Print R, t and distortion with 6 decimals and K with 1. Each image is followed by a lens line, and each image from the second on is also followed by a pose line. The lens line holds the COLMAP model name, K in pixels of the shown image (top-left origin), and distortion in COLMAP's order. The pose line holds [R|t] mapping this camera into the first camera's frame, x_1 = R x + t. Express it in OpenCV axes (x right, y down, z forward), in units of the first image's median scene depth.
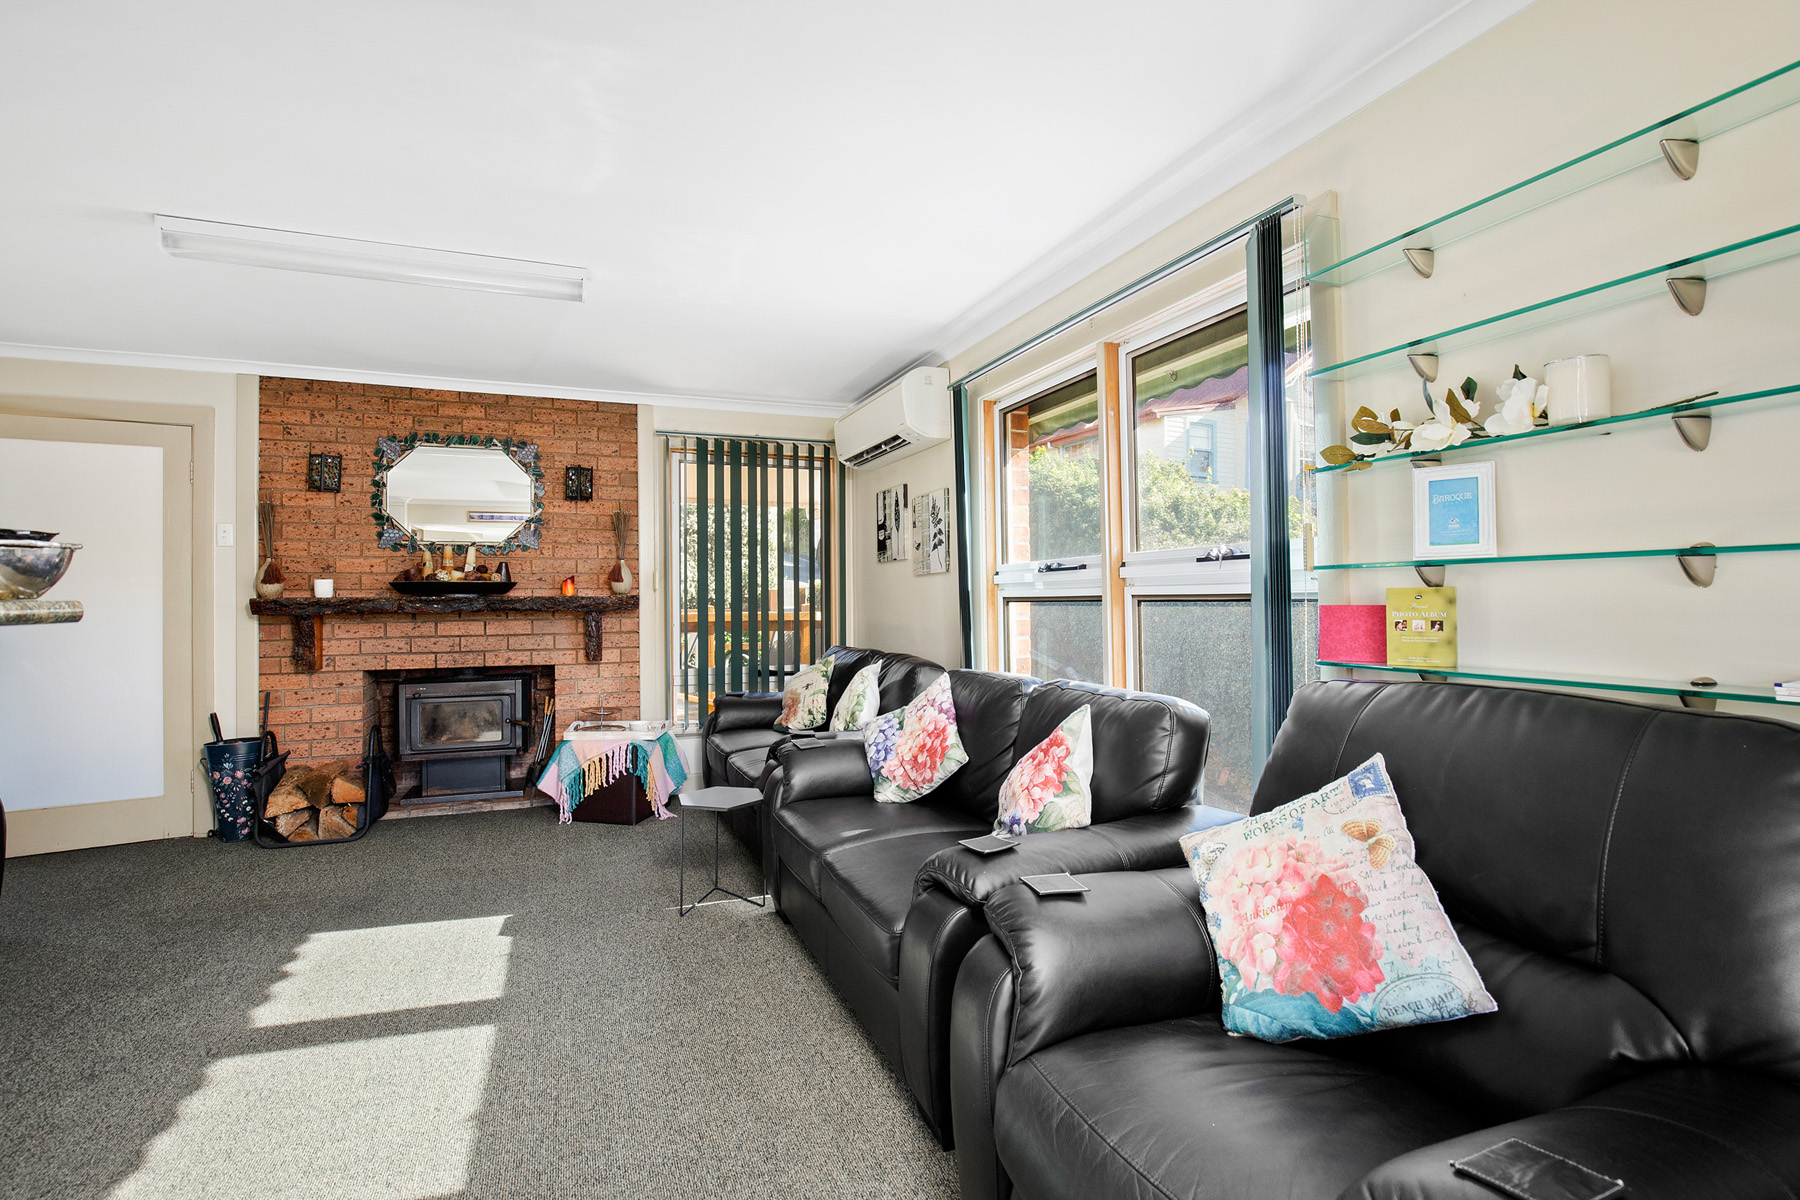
lens RADIAL K [[846.6, 0, 898.6], [0, 846.6, 596.4], [0, 0, 1]] dist [-0.013717, 0.000695]
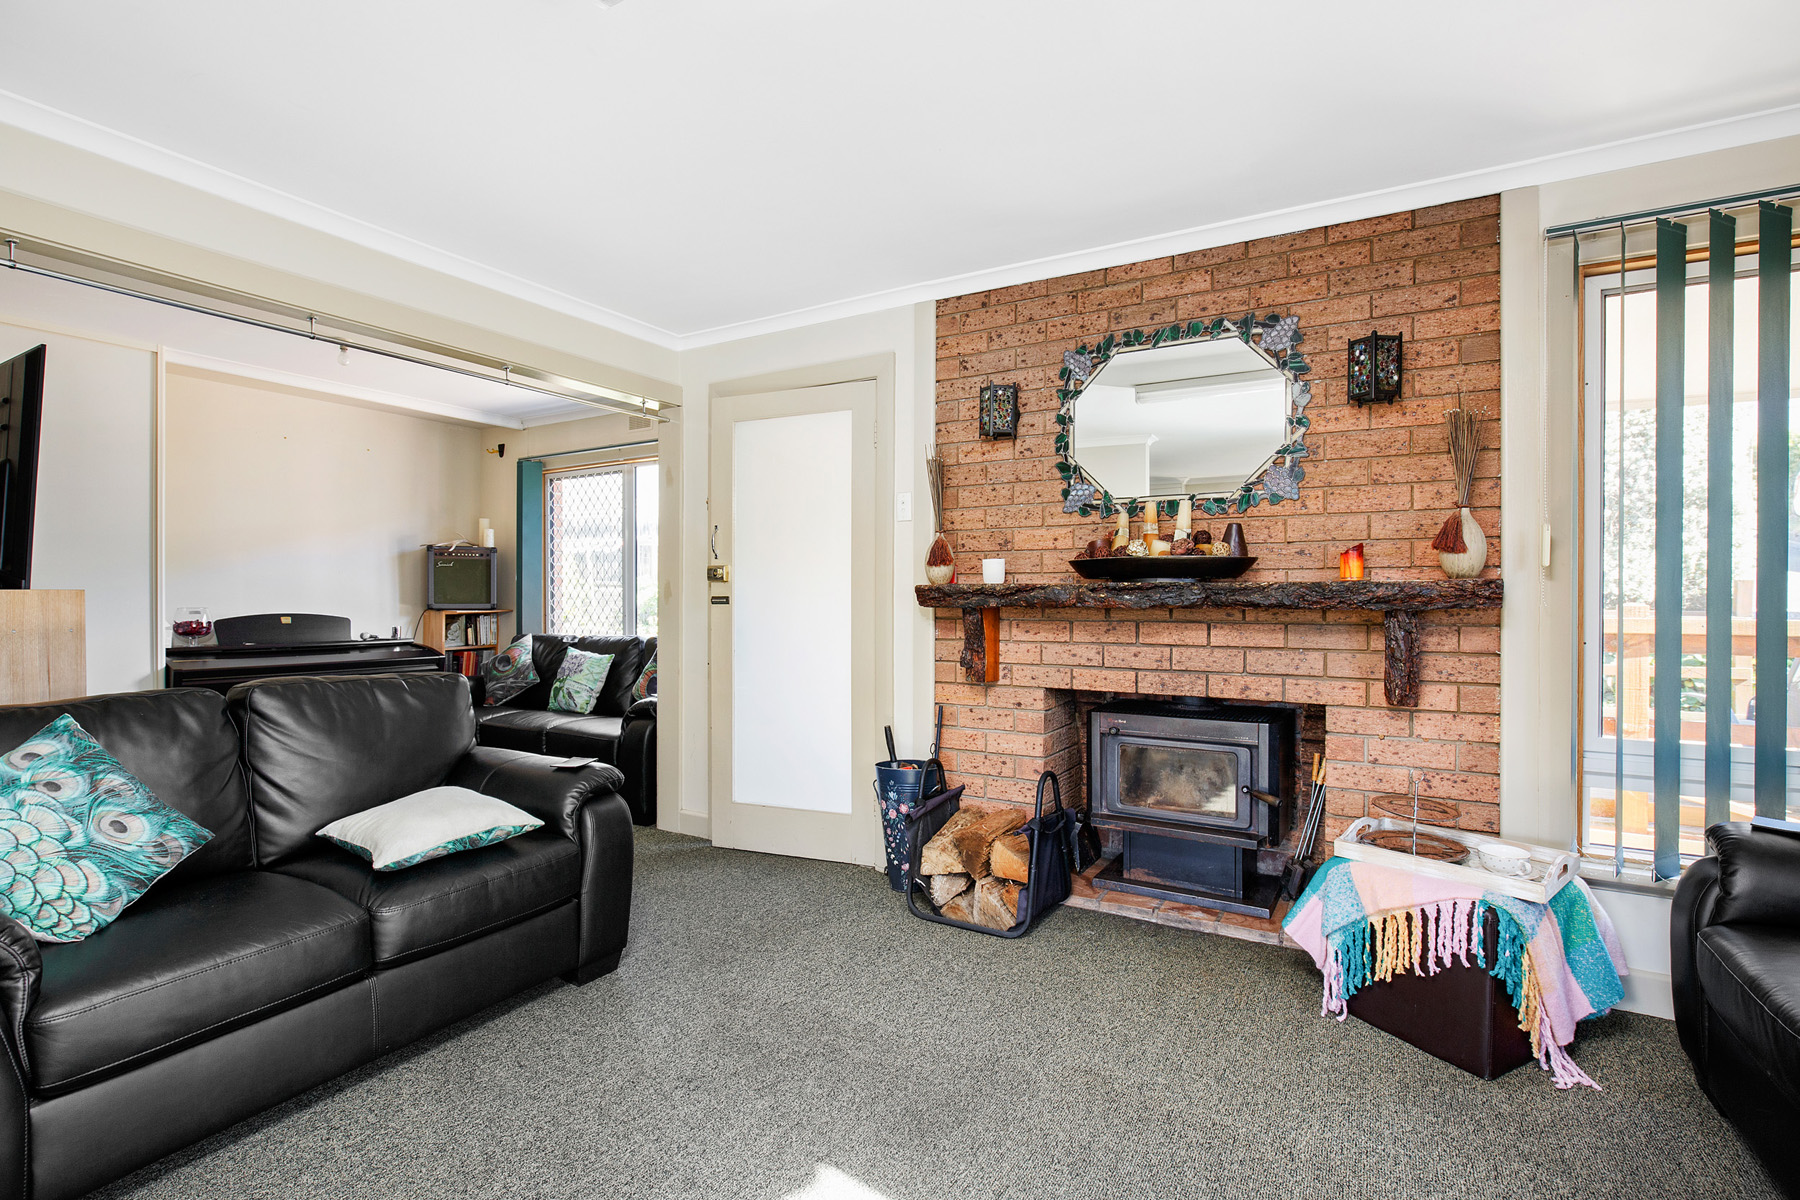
lens RADIAL K [[846.6, 0, 900.6], [0, 846.6, 603.0], [0, 0, 1]] dist [-0.013717, 0.000695]
pose [[0.622033, 0.013438, -0.782876, -0.155426], [-0.007229, 0.999909, 0.011419, 0.009704], [0.782958, -0.001443, 0.622073, 0.461250]]
